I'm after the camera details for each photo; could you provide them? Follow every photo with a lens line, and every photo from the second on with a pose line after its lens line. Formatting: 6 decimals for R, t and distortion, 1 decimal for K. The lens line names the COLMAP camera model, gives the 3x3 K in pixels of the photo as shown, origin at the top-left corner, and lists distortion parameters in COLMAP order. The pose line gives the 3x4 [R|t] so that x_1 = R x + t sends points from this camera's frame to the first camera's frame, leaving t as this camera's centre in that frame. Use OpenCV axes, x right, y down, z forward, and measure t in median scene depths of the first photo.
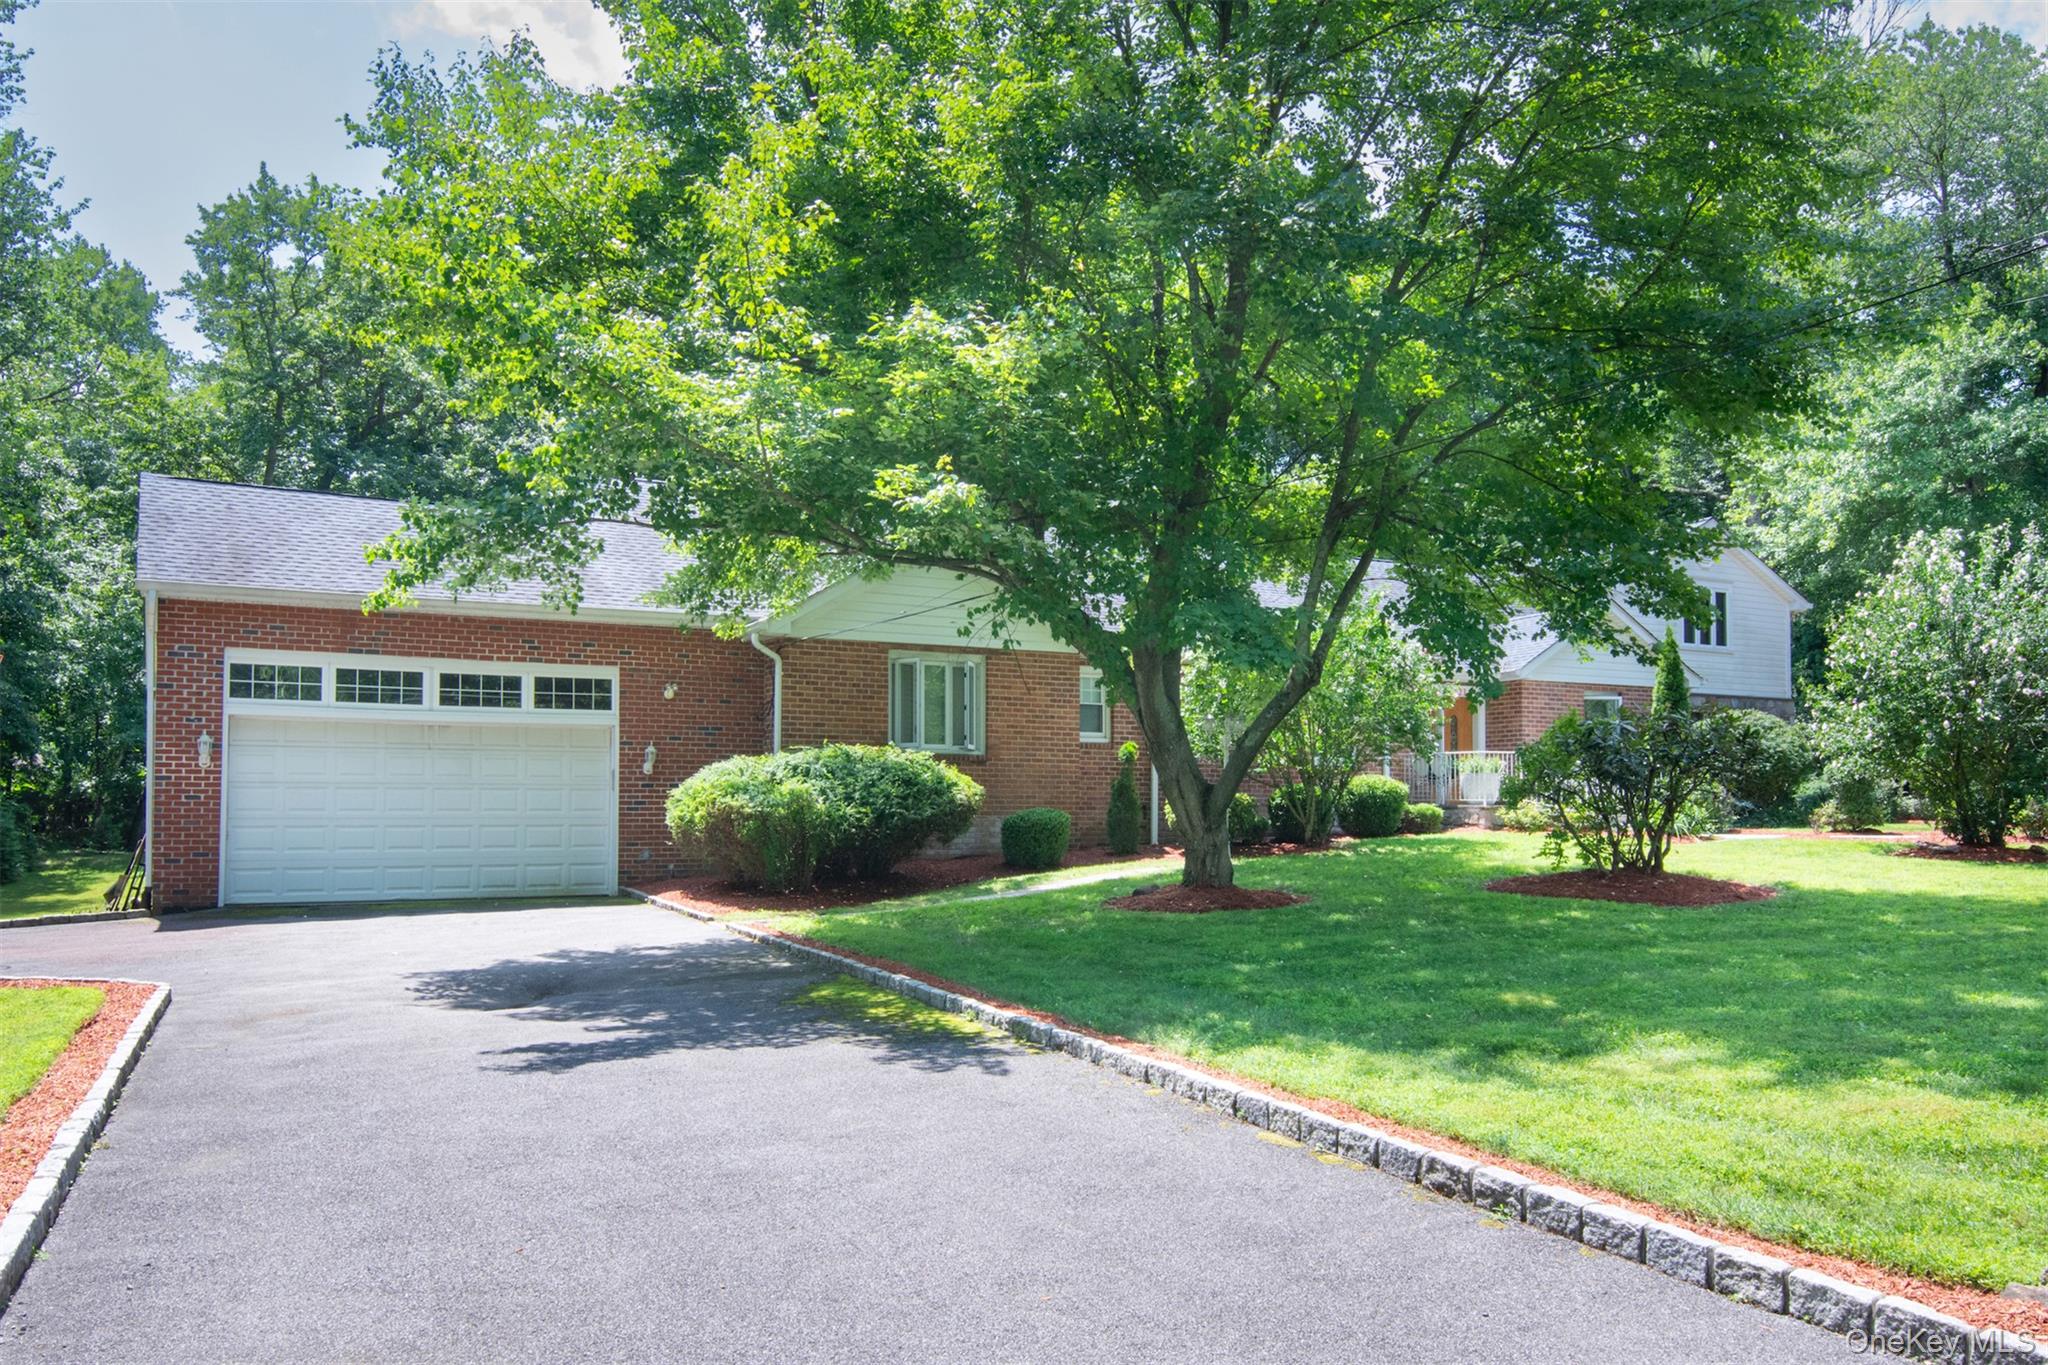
lens RADIAL K [[1511.6, 0, 1031.4], [0, 1511.6, 726.8], [0, 0, 1]] dist [-0.005143, -0.004350]
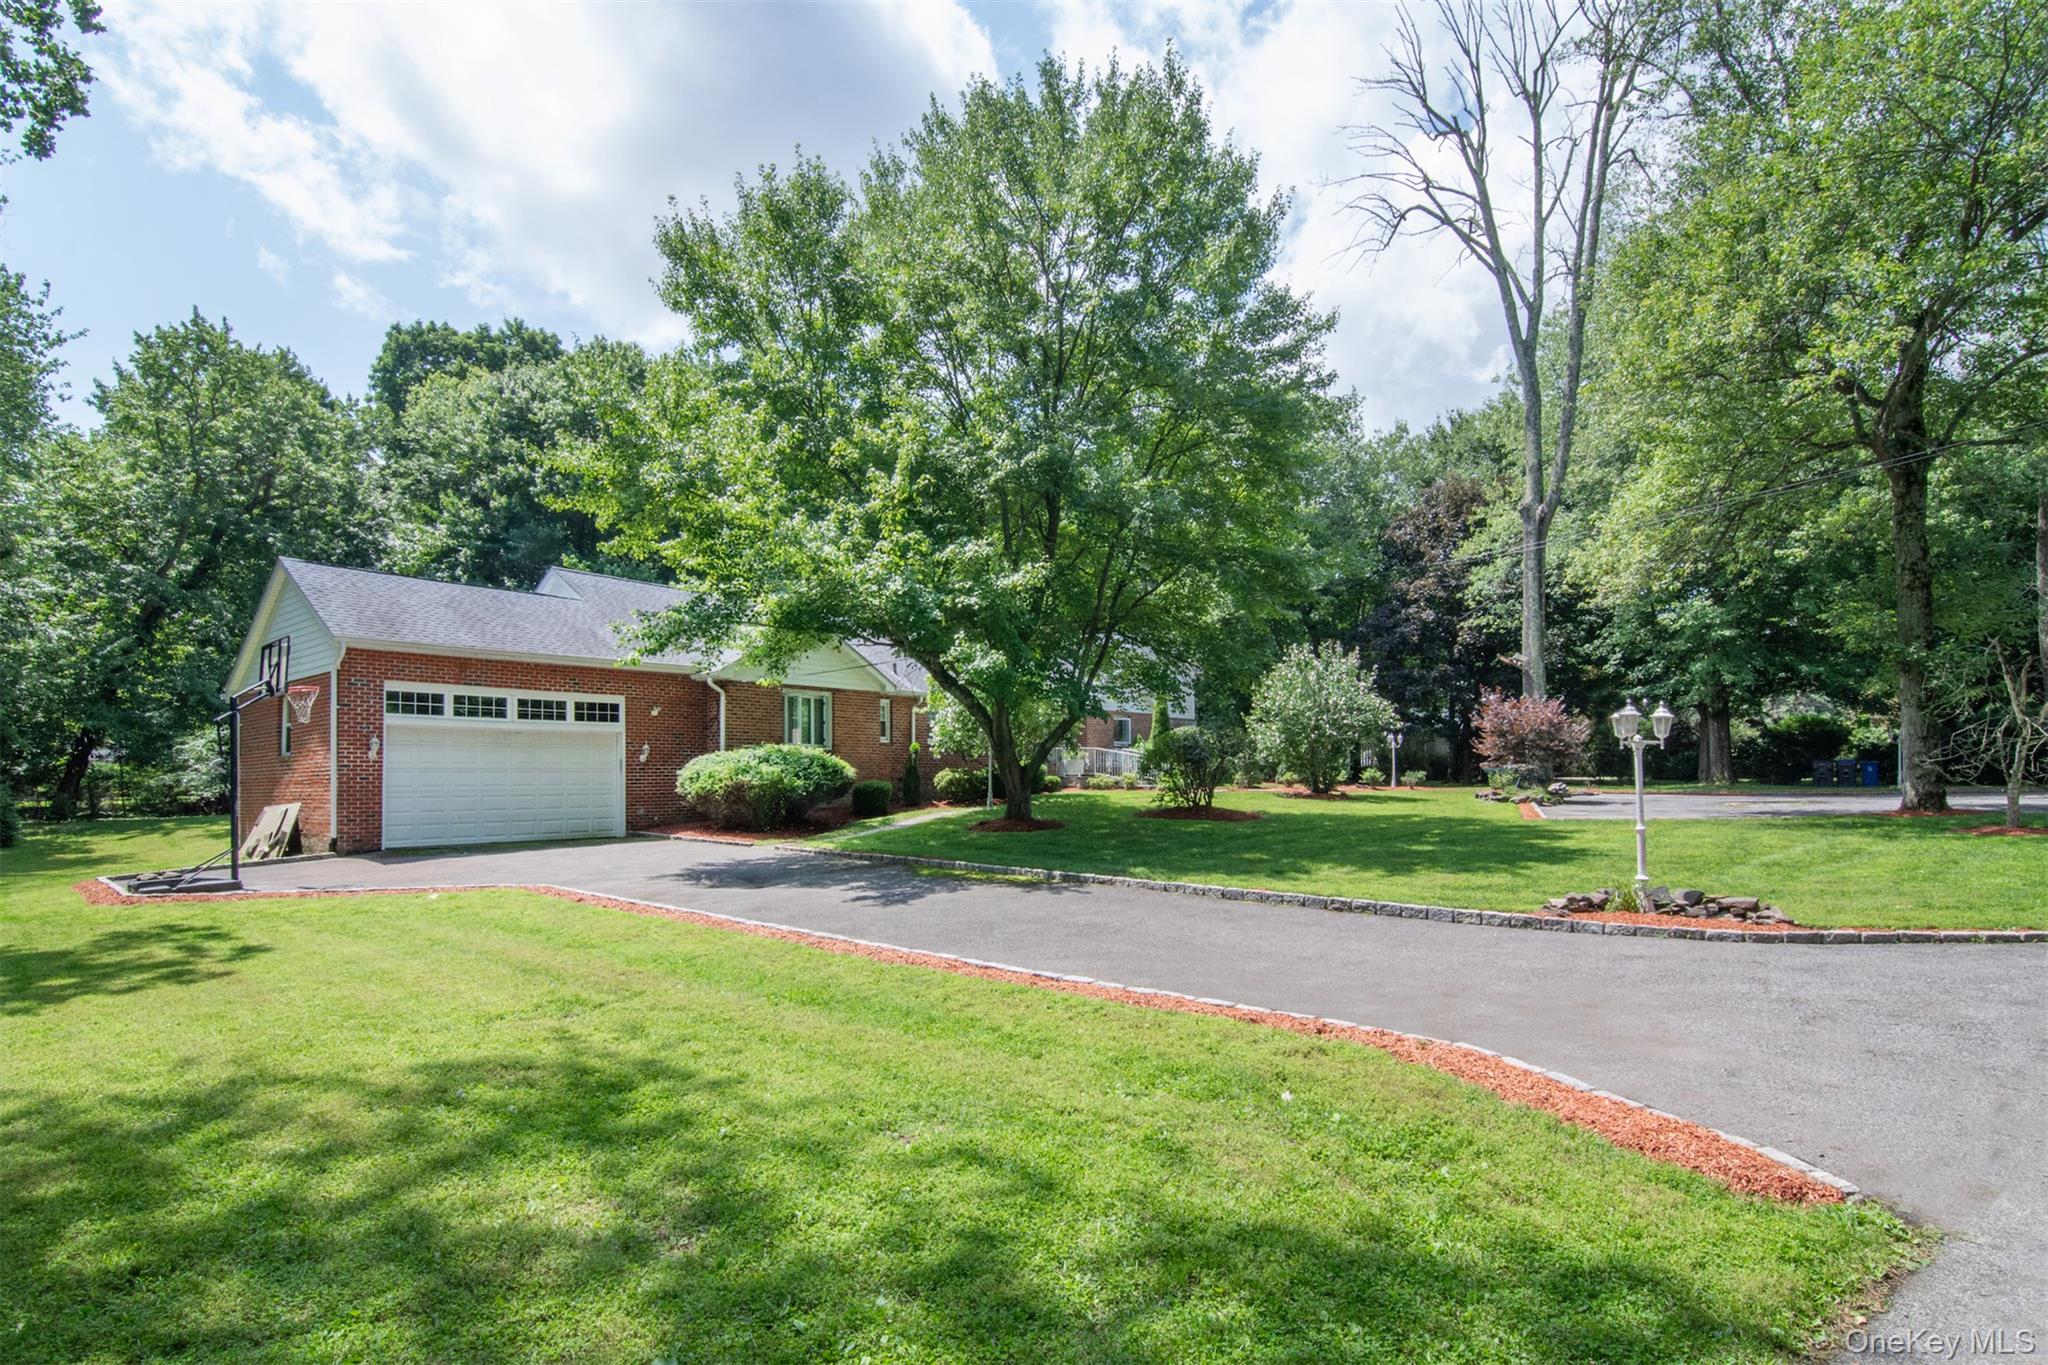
lens RADIAL K [[976.7, 0, 1019.4], [0, 976.7, 760.7], [0, 0, 1]] dist [-0.023596, -0.000474]
pose [[0.936138, -0.002829, 0.351622, -0.255932], [-0.008778, 0.999468, 0.031411, -0.007120], [-0.351524, -0.032492, 0.935615, -0.135675]]
